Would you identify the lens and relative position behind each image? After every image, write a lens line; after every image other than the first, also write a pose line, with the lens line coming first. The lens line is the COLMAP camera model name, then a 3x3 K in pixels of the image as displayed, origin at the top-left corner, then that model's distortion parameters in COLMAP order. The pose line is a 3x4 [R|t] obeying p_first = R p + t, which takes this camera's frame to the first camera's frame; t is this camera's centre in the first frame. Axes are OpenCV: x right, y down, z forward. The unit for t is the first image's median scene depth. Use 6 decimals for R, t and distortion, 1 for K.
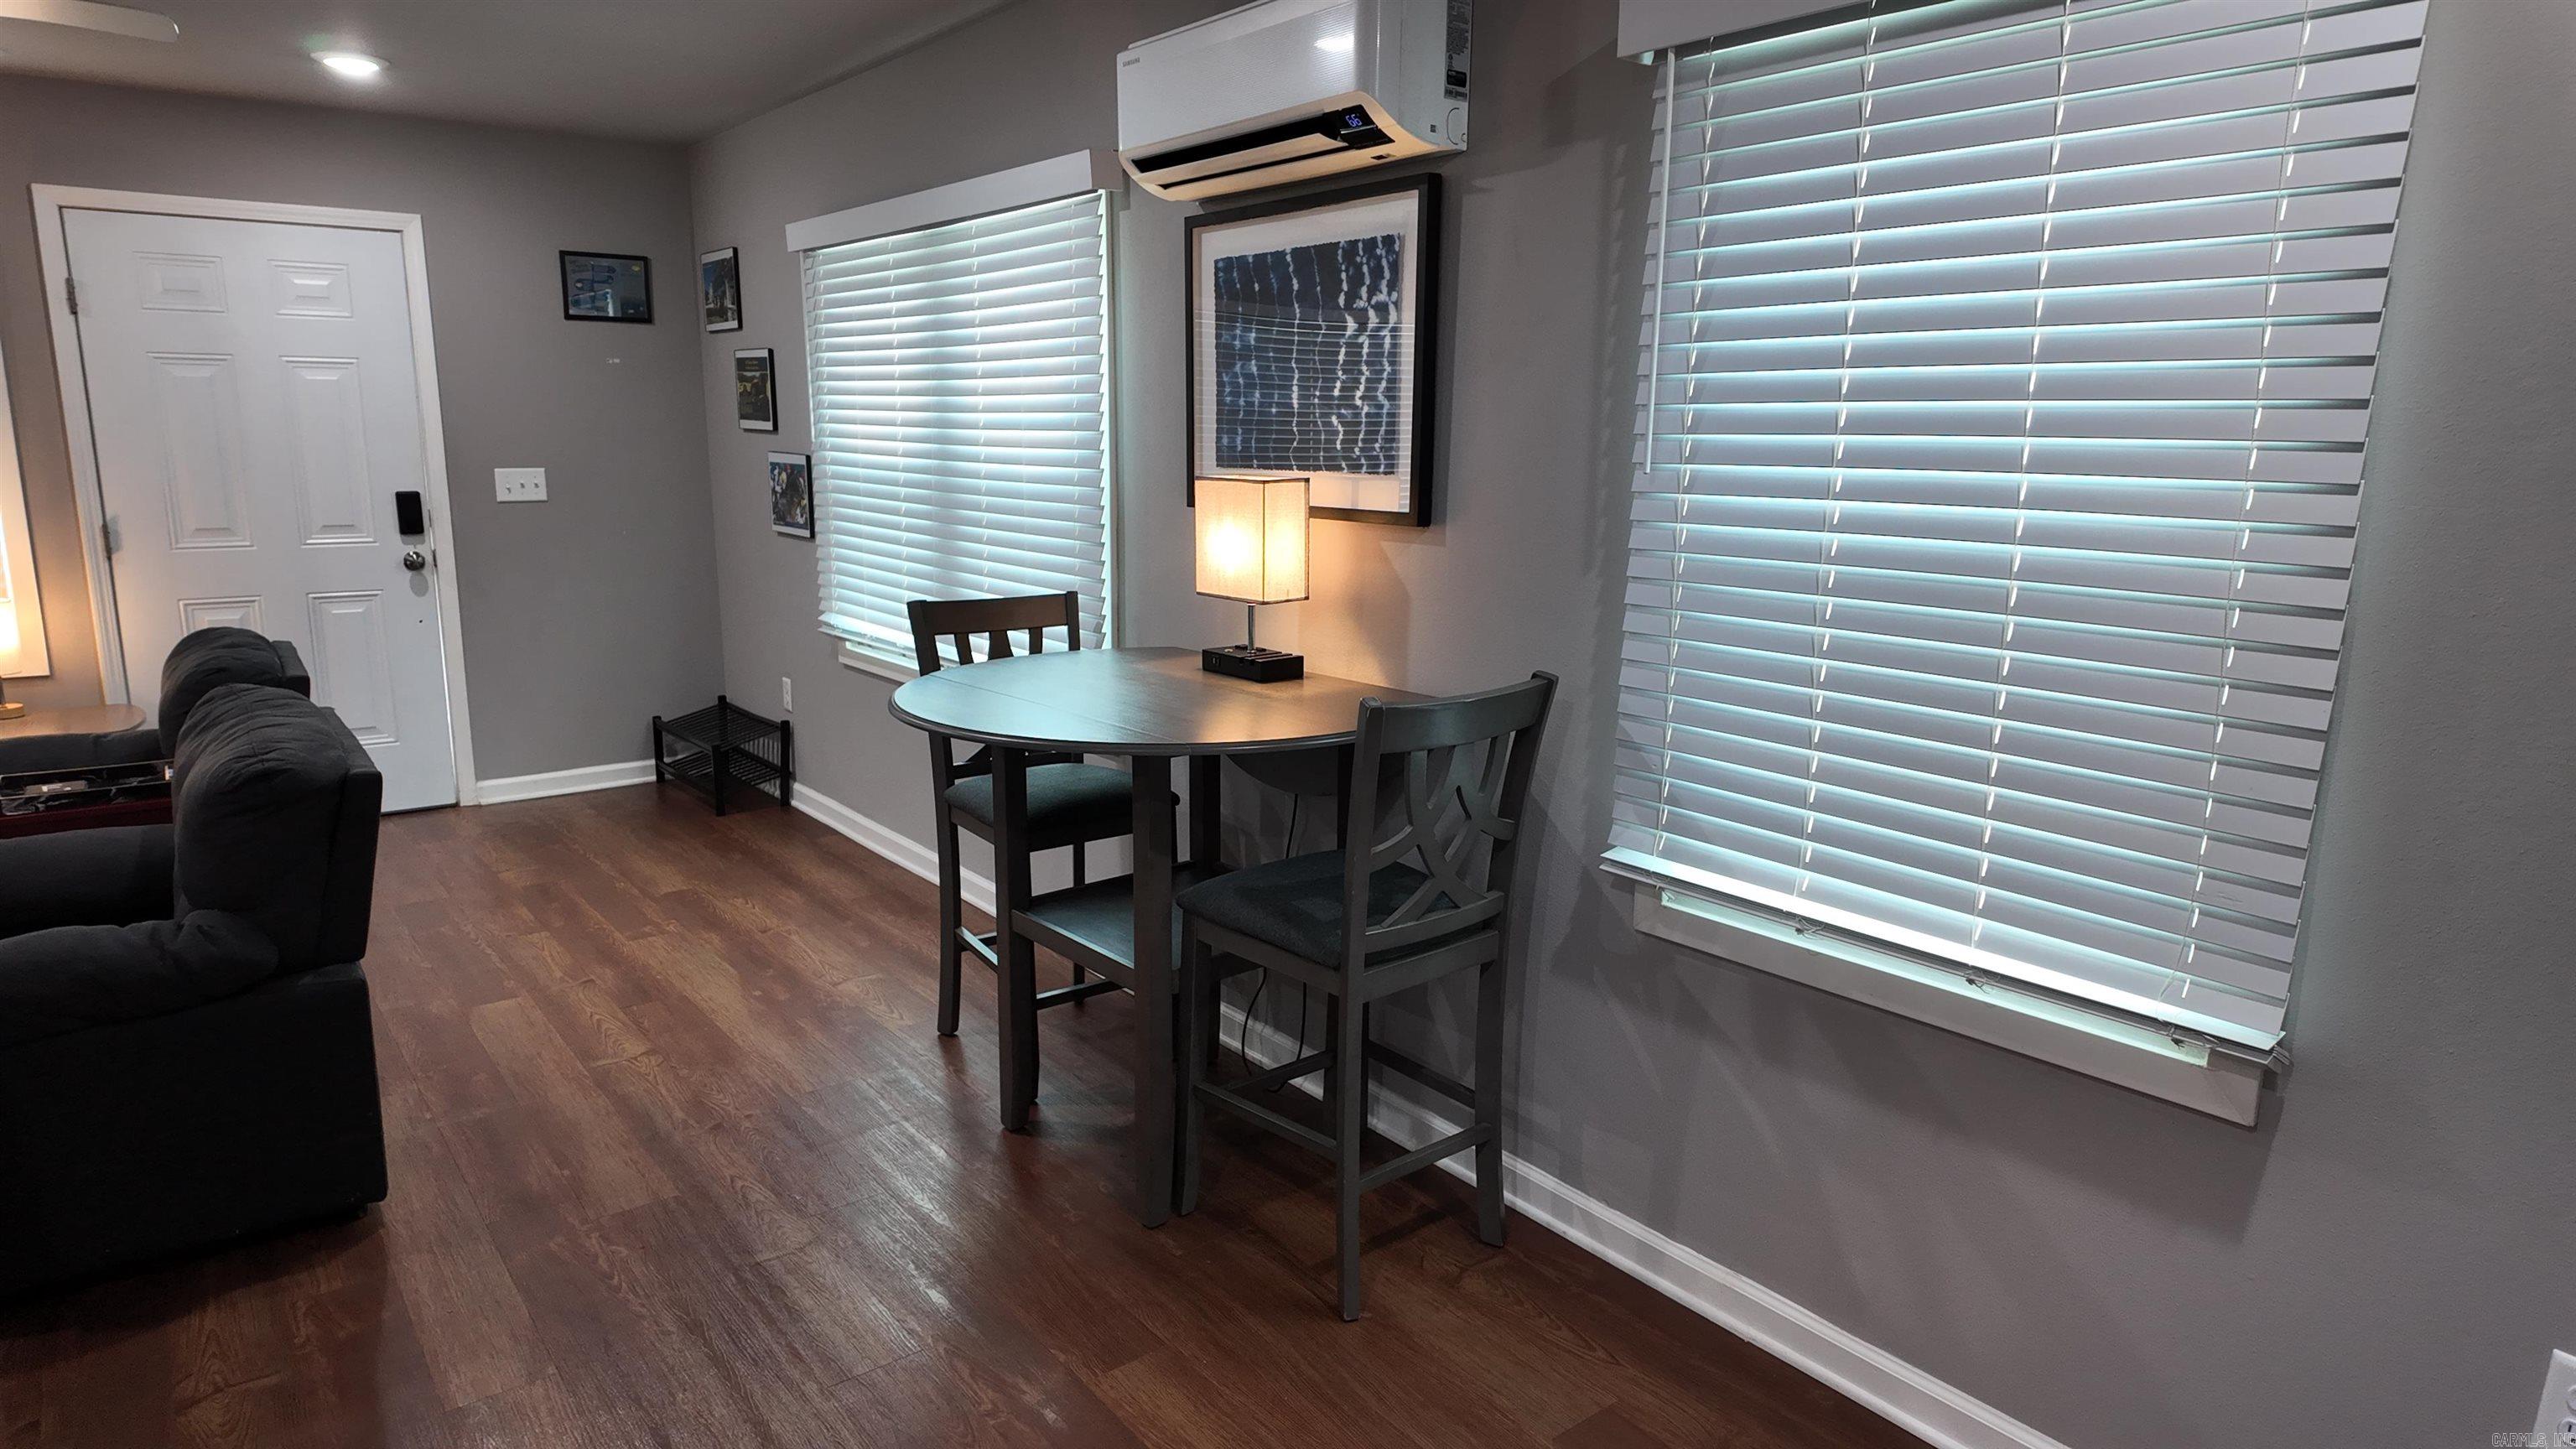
lens RADIAL K [[1494.8, 0, 1293.3], [0, 1494.8, 723.9], [0, 0, 1]] dist [0.060738, -0.055845]
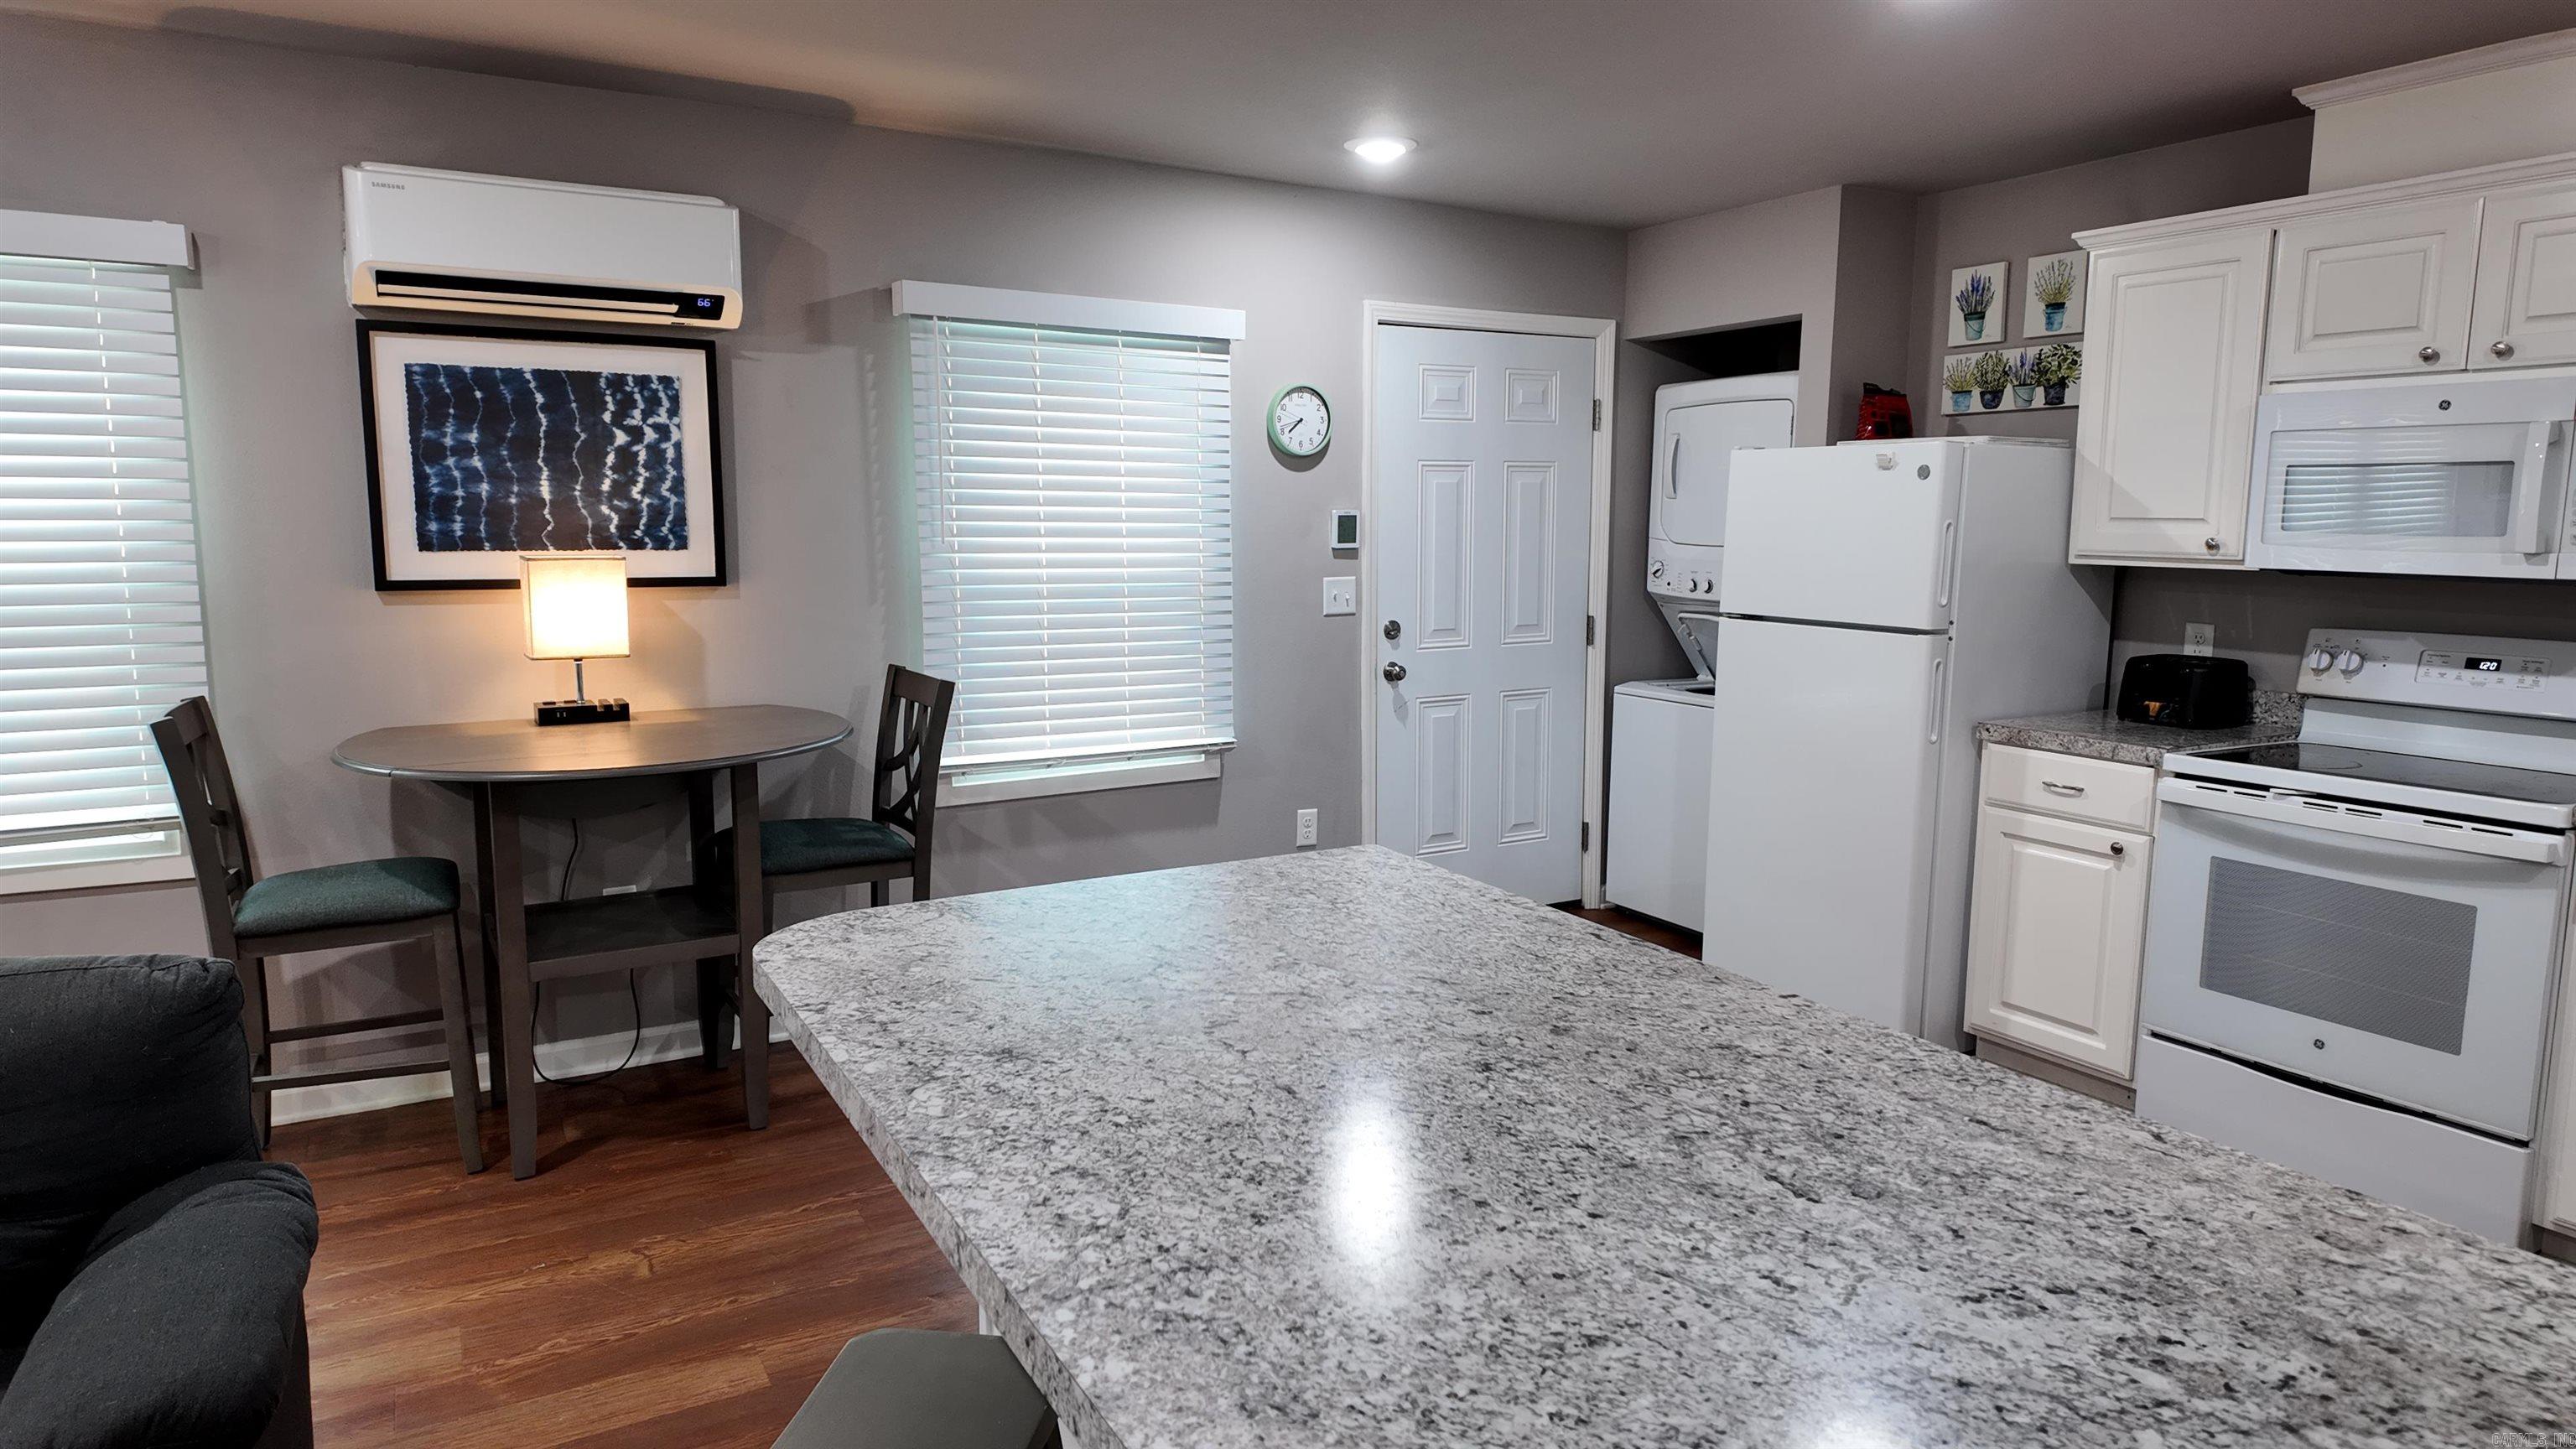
lens RADIAL K [[1494.8, 0, 1284.8], [0, 1494.8, 730.1], [0, 0, 1]] dist [0.060738, -0.055845]
pose [[0.143145, -0.149917, 0.978281, -1.193269], [0.187661, 0.974640, 0.121900, -0.071825], [-0.971747, 0.166136, 0.167648, 0.270354]]
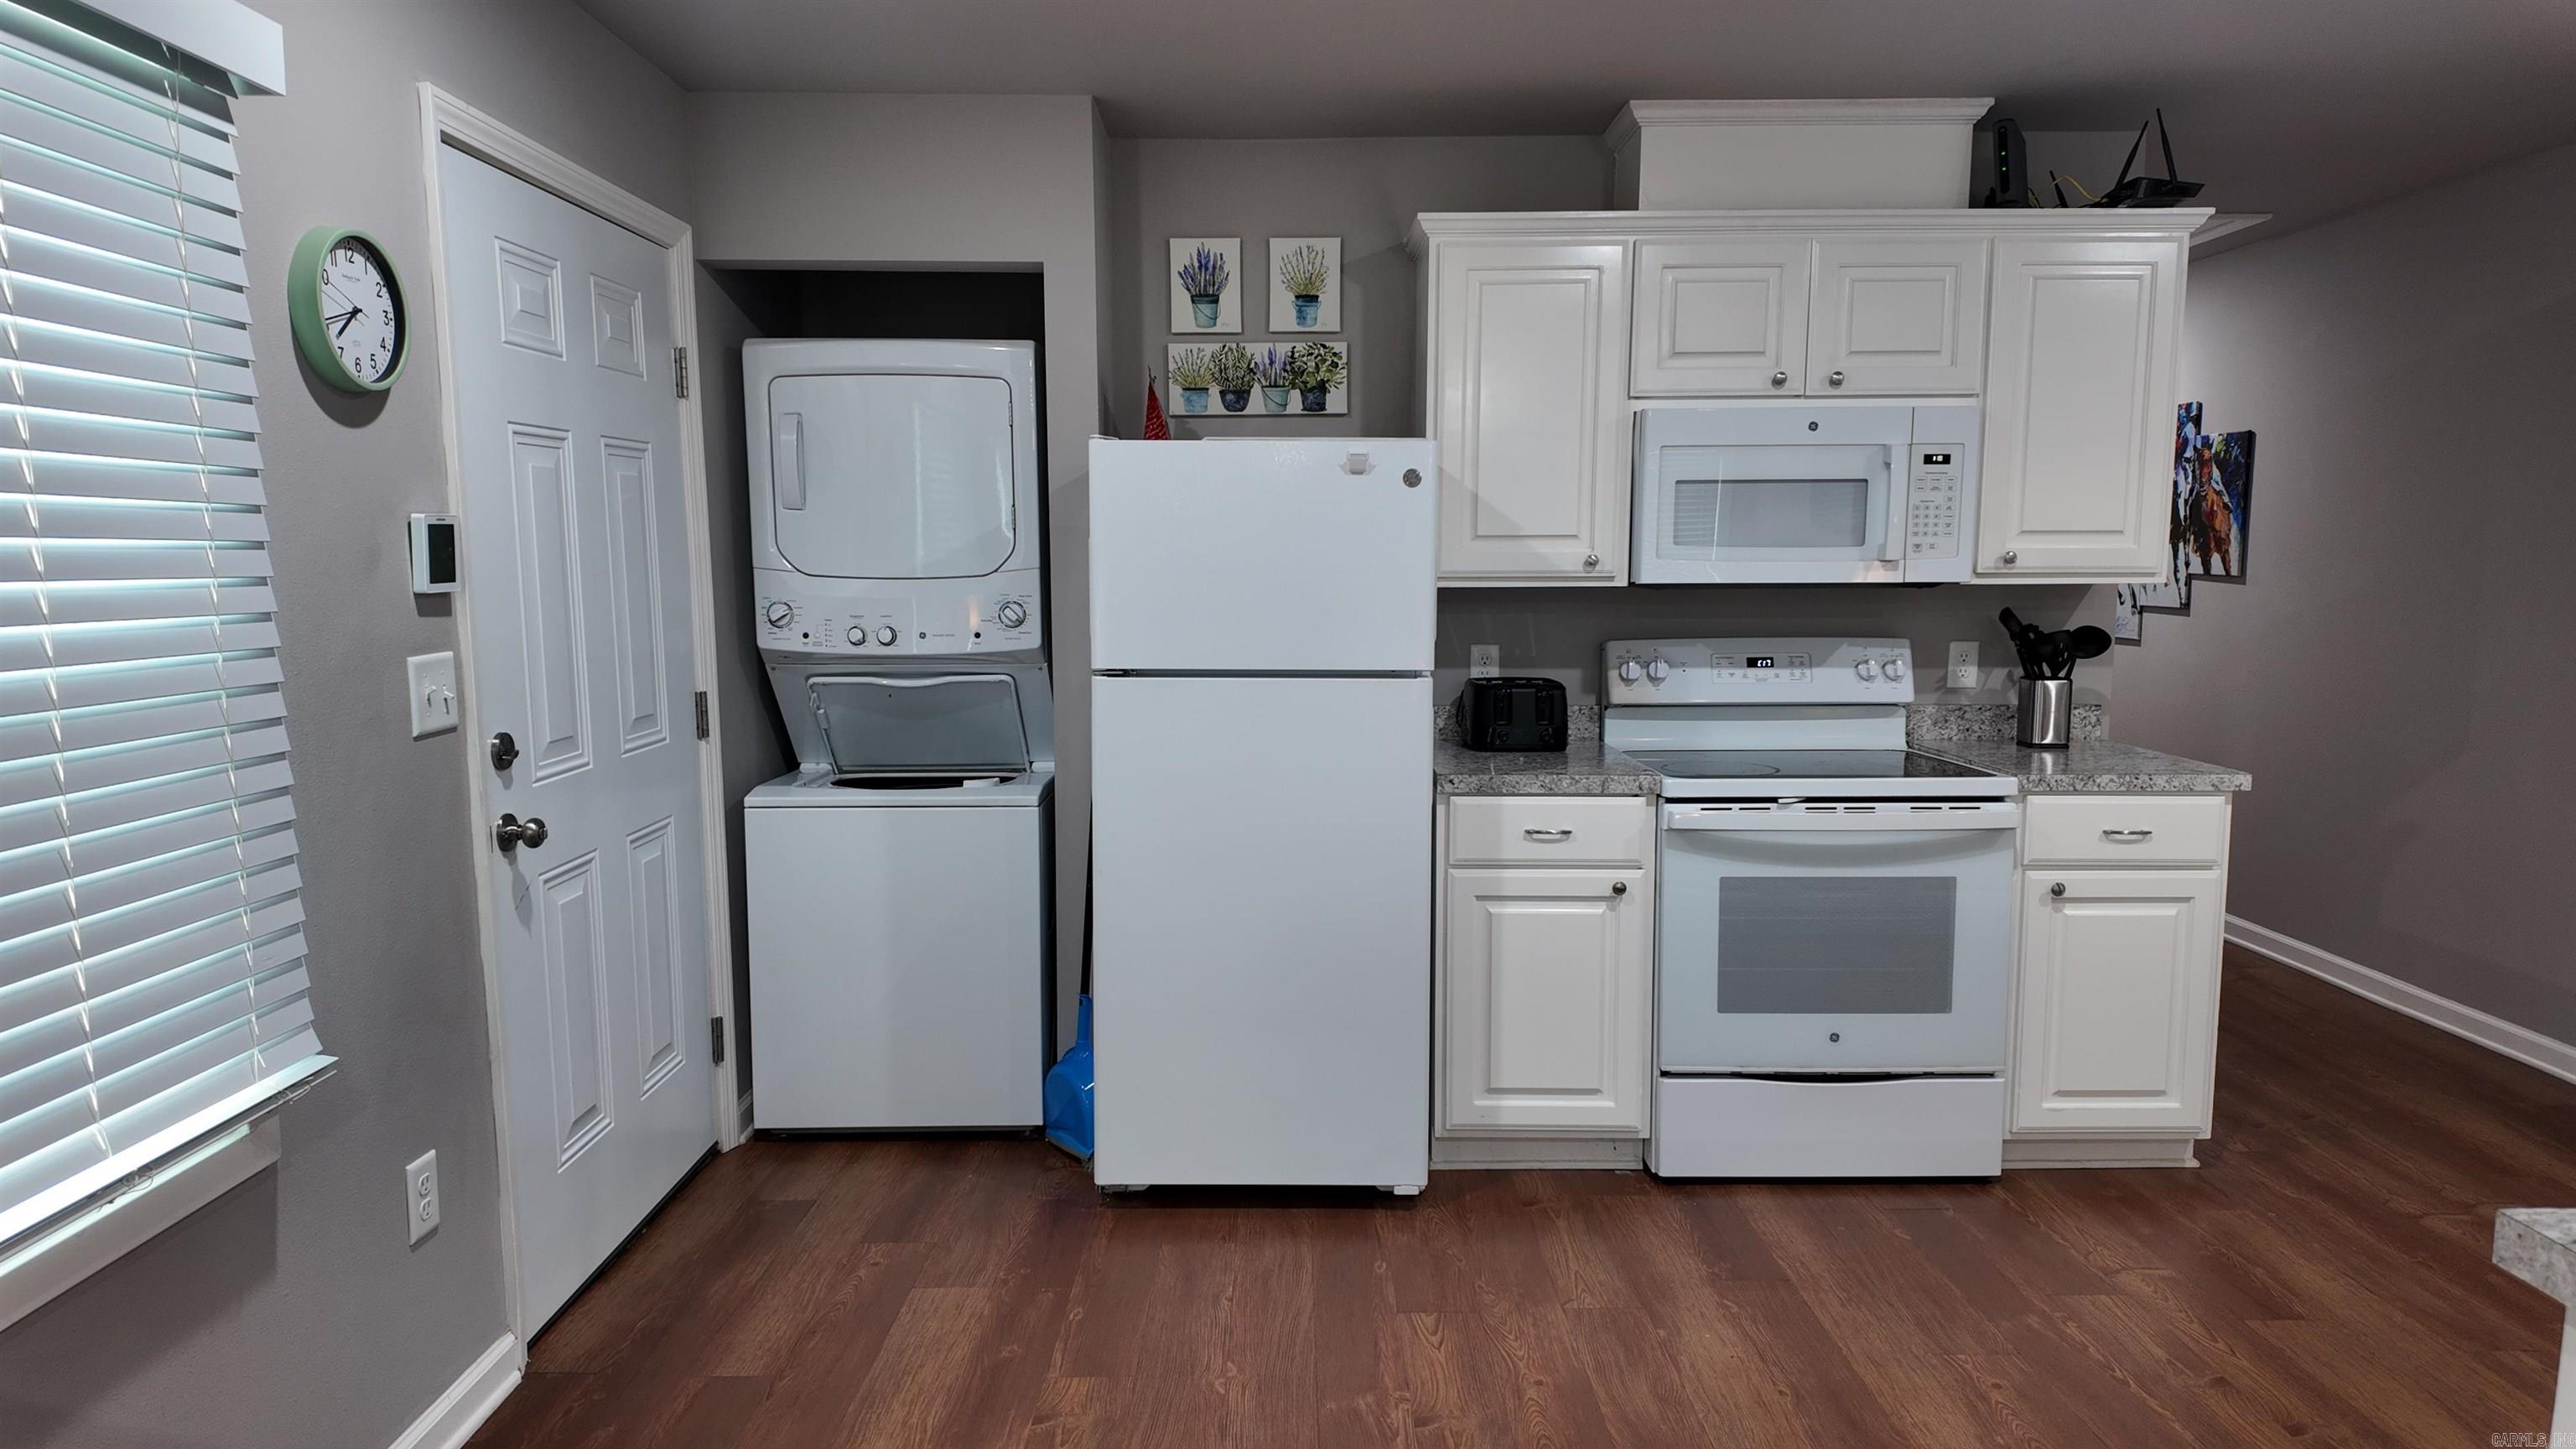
lens RADIAL K [[1494.8, 0, 1286.3], [0, 1494.8, 720.2], [0, 0, 1]] dist [0.060738, -0.055845]
pose [[-0.788782, -0.074272, 0.610169, -0.368920], [0.115940, 0.956877, 0.266352, -0.153679], [-0.603639, 0.280837, -0.746157, 0.805403]]
